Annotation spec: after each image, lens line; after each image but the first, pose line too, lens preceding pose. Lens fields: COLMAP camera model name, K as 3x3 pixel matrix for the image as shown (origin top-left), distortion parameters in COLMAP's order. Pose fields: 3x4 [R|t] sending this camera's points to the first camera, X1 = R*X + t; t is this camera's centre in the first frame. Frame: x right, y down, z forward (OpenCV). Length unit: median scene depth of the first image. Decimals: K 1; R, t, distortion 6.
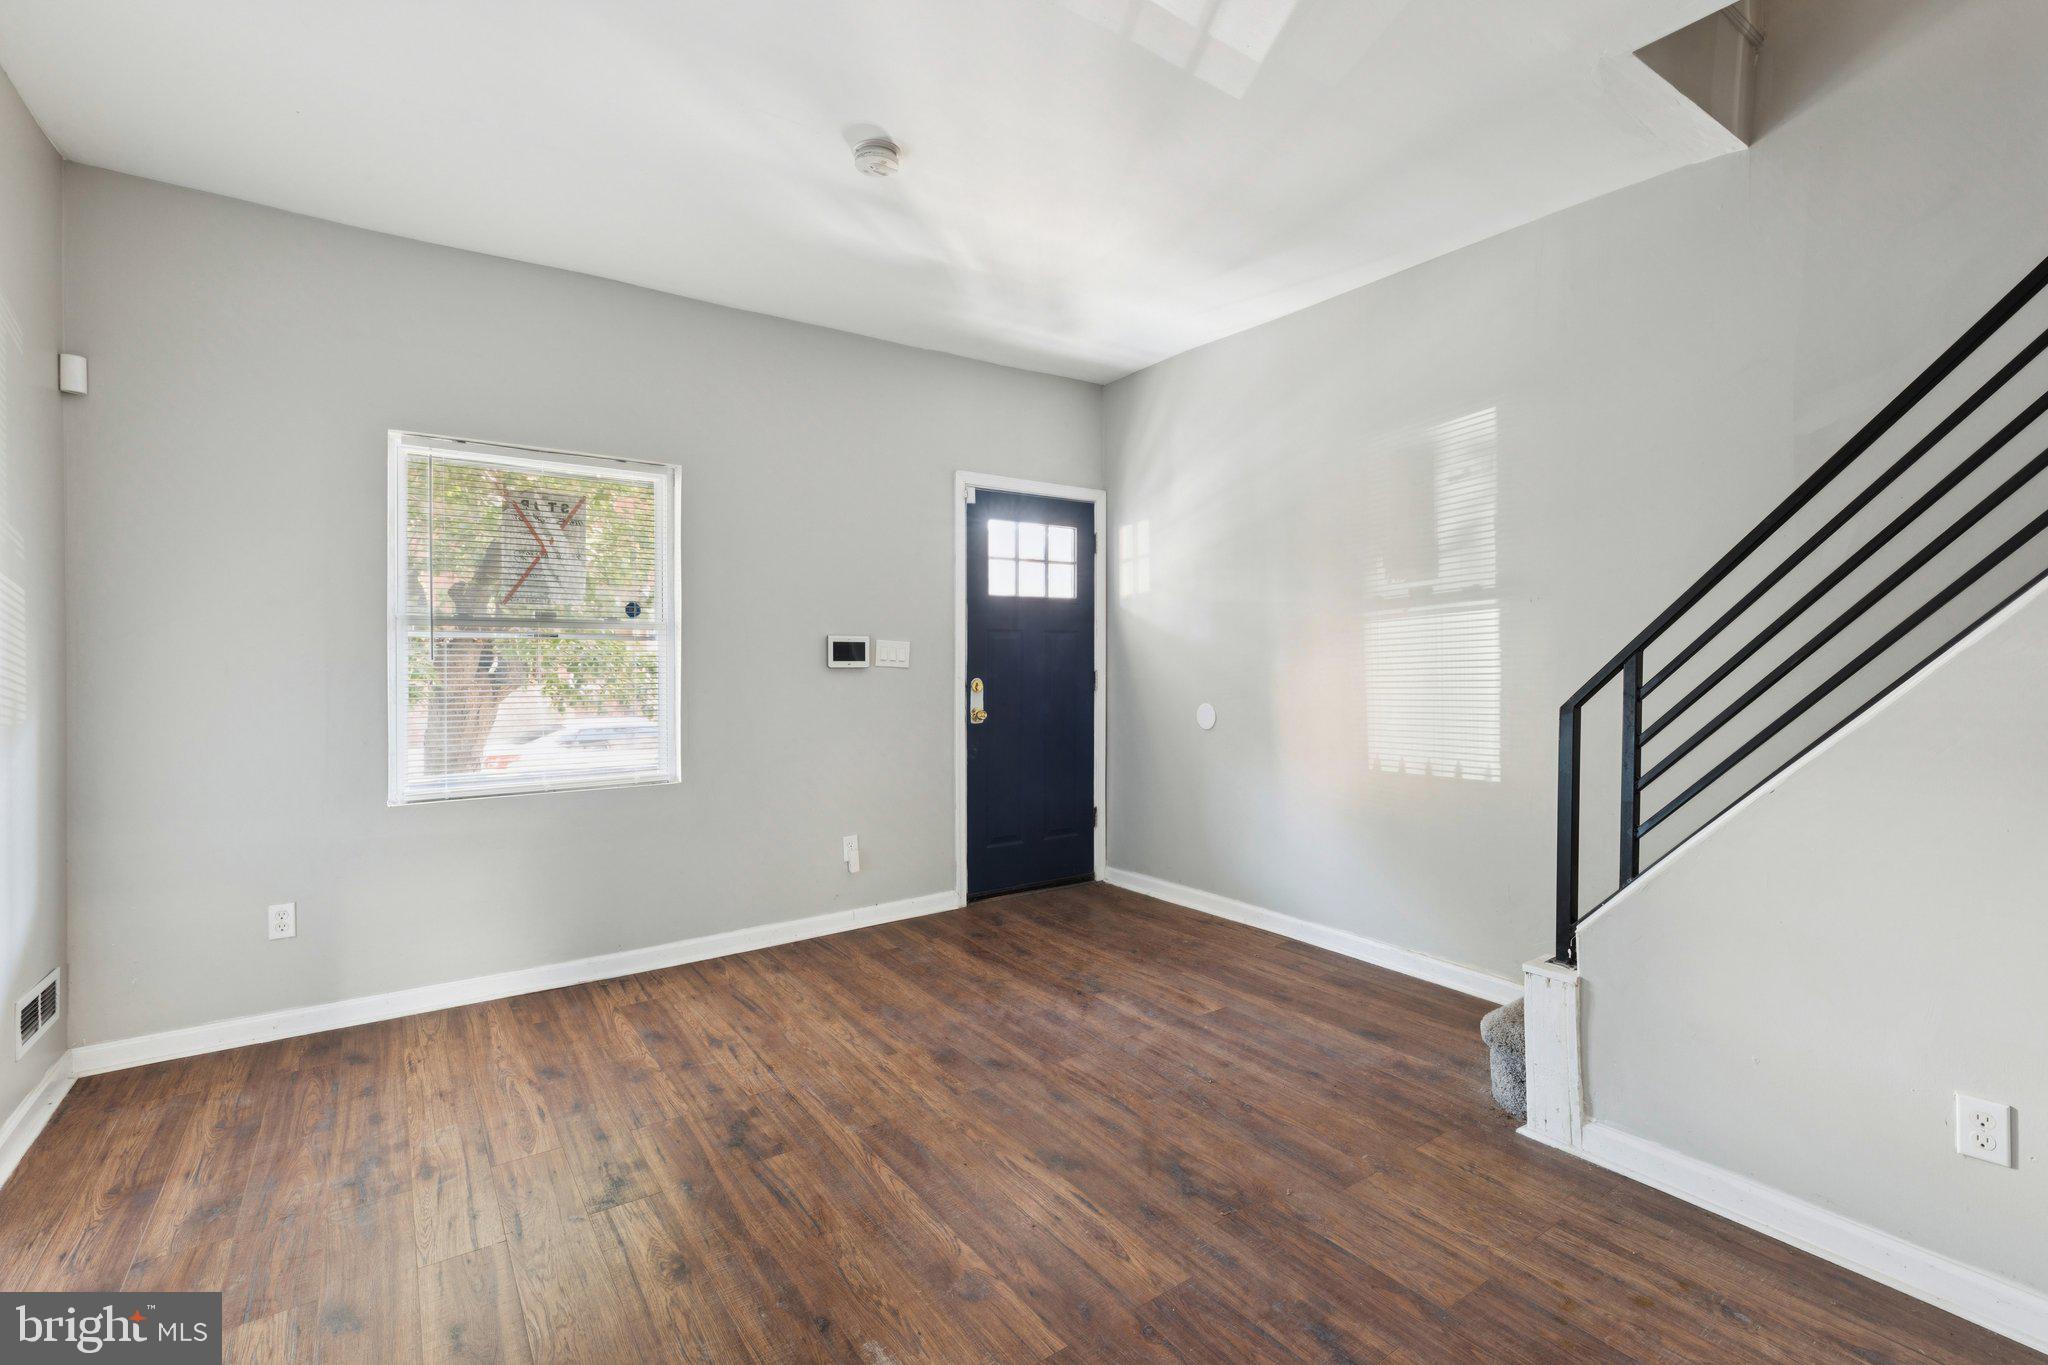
lens RADIAL K [[936.0, 0, 1033.9], [0, 936.0, 671.3], [0, 0, 1]] dist [0.009432, -0.000081]
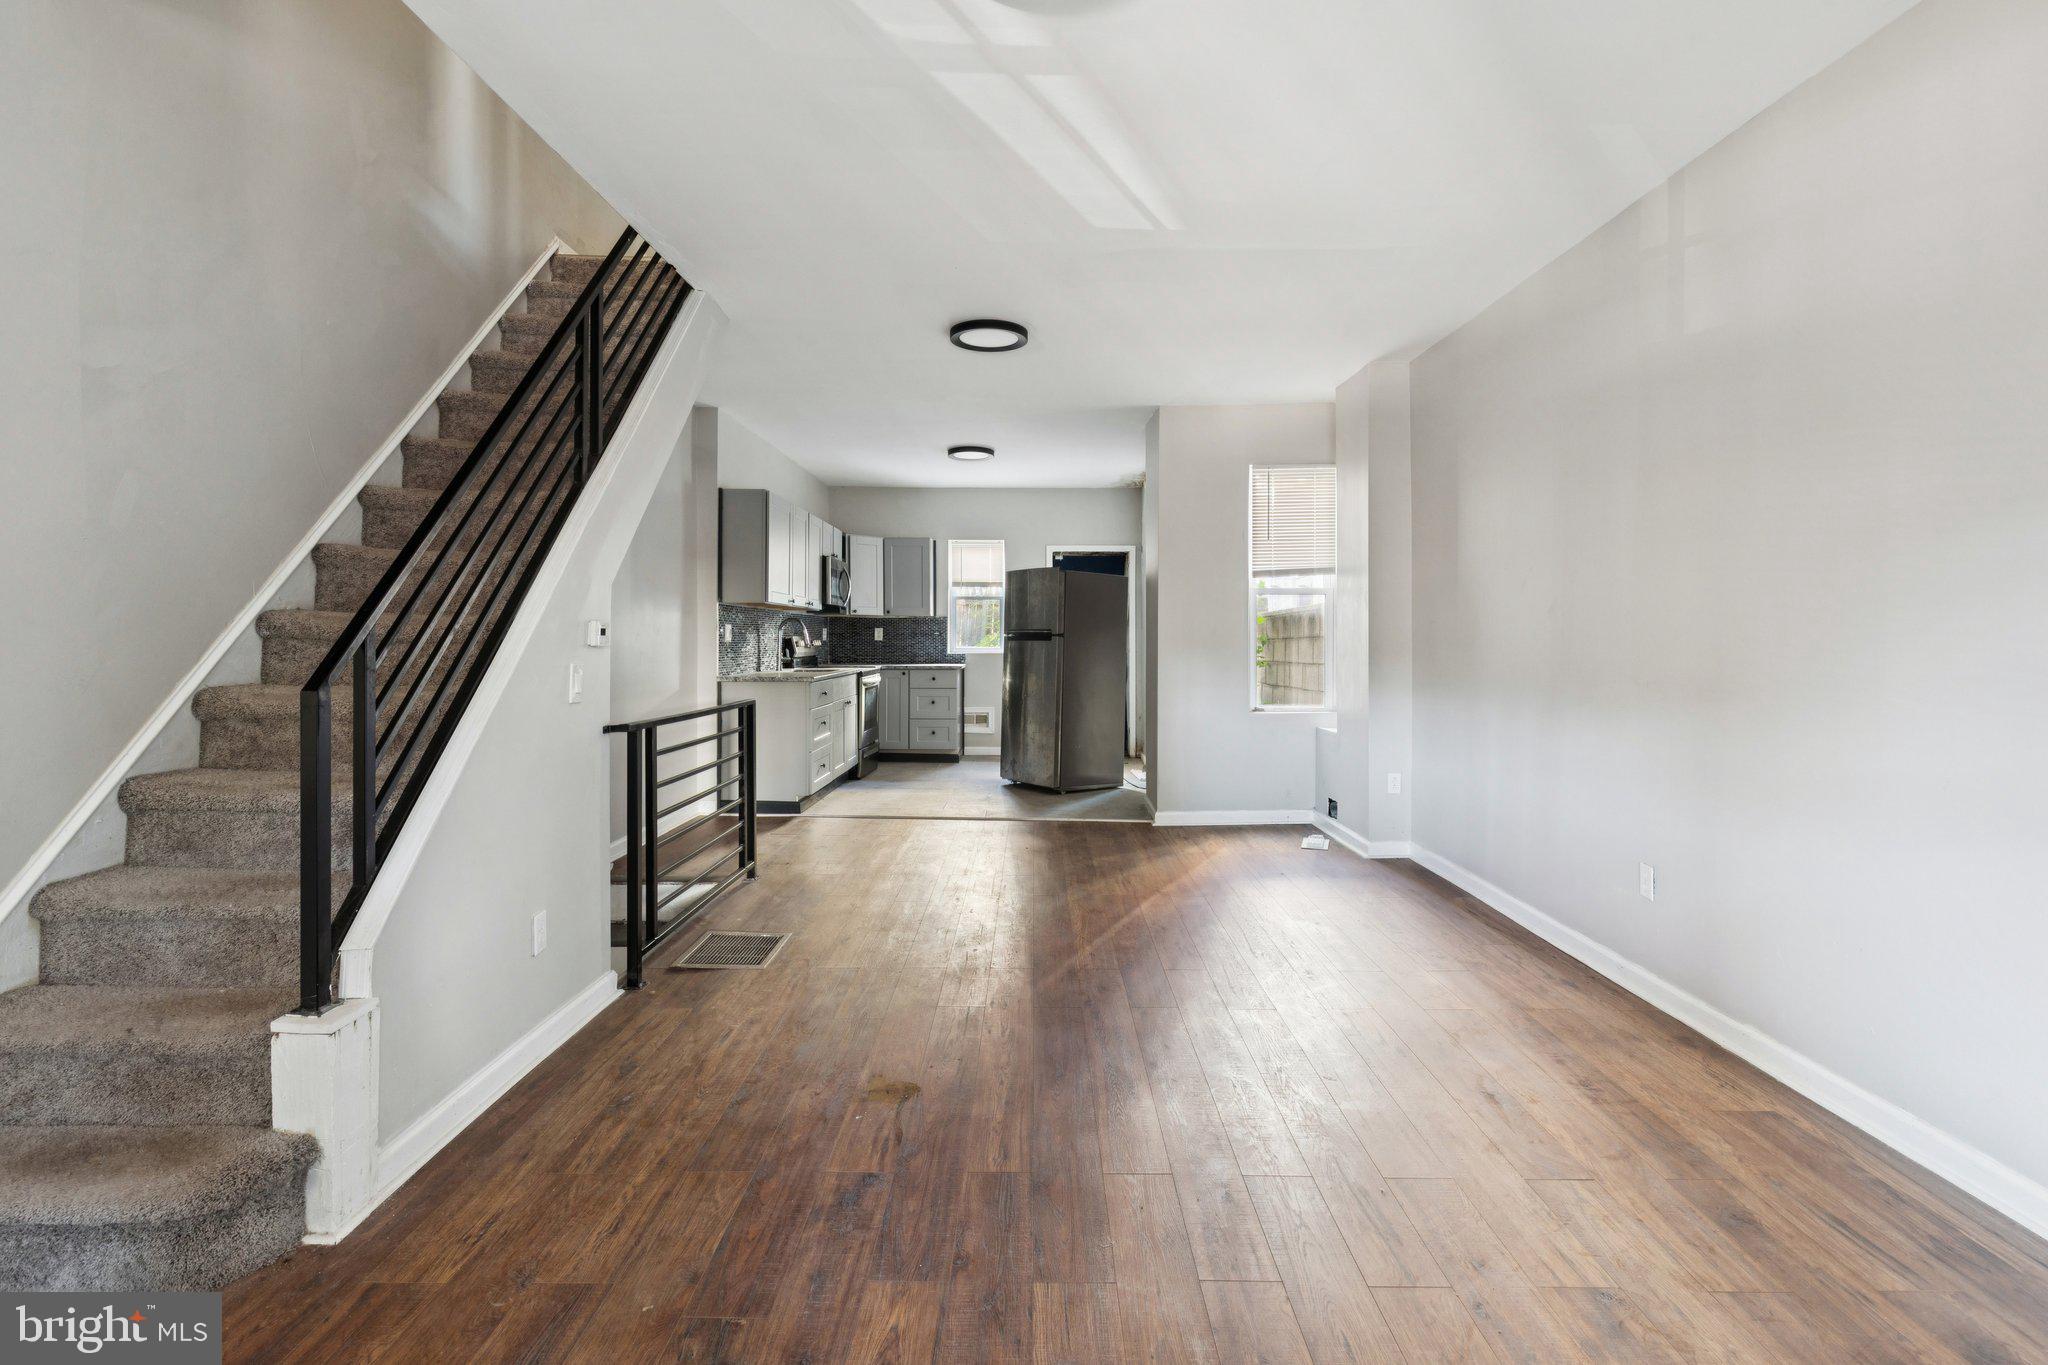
lens RADIAL K [[942.0, 0, 1022.4], [0, 942.0, 634.3], [0, 0, 1]] dist [0.004467, -0.000066]
pose [[-0.811178, -0.003559, 0.584788, -0.496626], [0.007537, 0.999835, 0.016539, -0.025279], [-0.584750, 0.017823, -0.811017, 1.609018]]
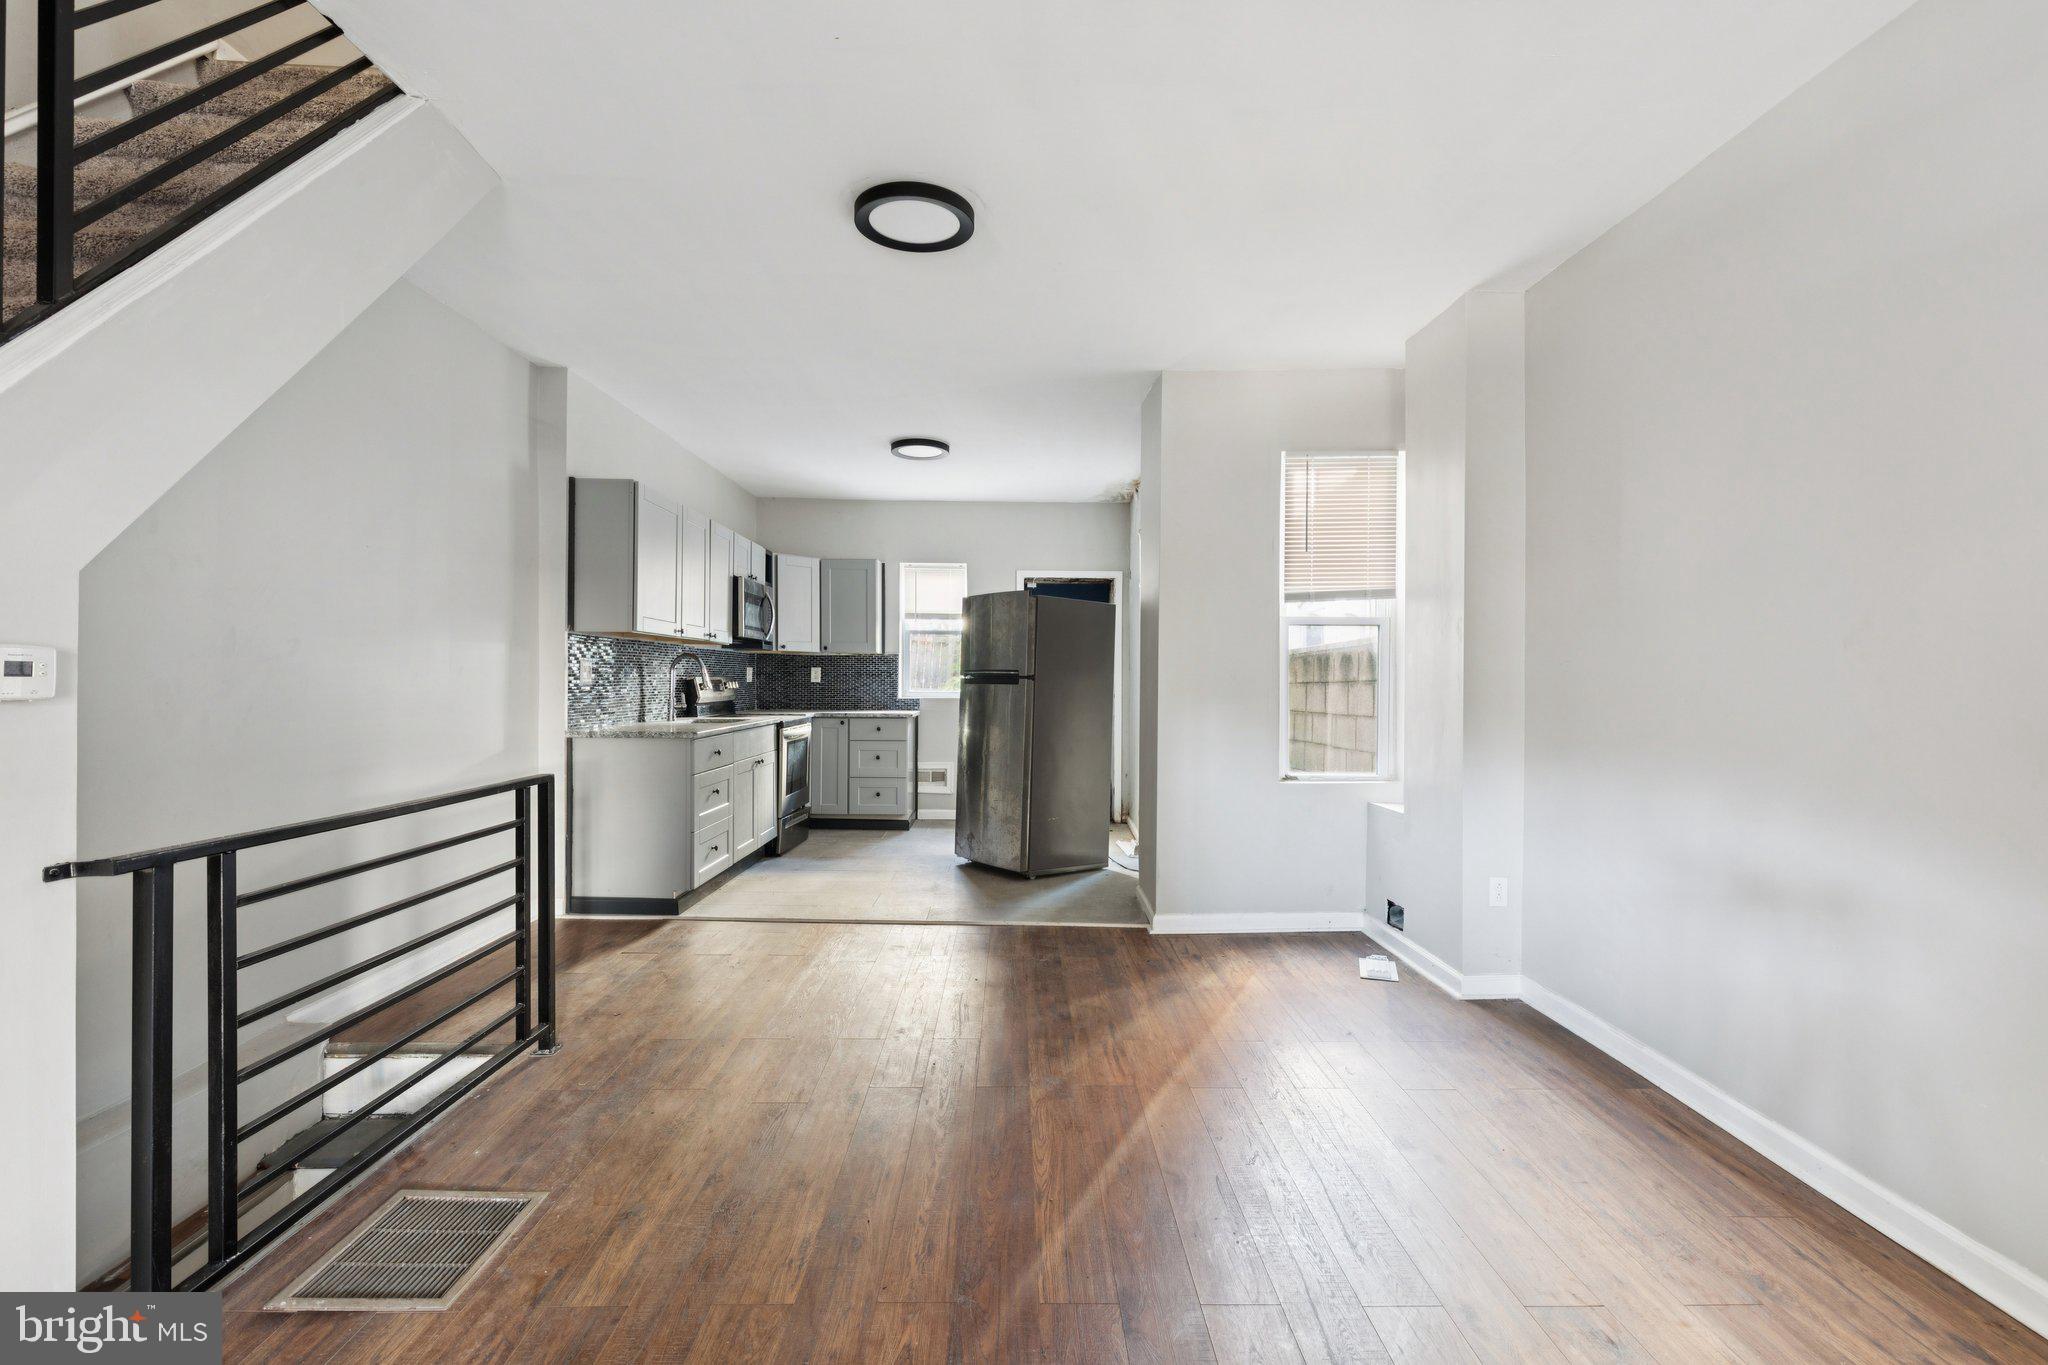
lens RADIAL K [[928.0, 0, 1024.0], [0, 928.0, 682.5], [0, 0, 1]] dist [0.007249, -0.000242]
pose [[-0.824658, -0.012591, 0.565491, -0.059003], [0.001618, 0.999696, 0.024617, -0.014580], [-0.565629, 0.021216, -0.824387, 0.895631]]
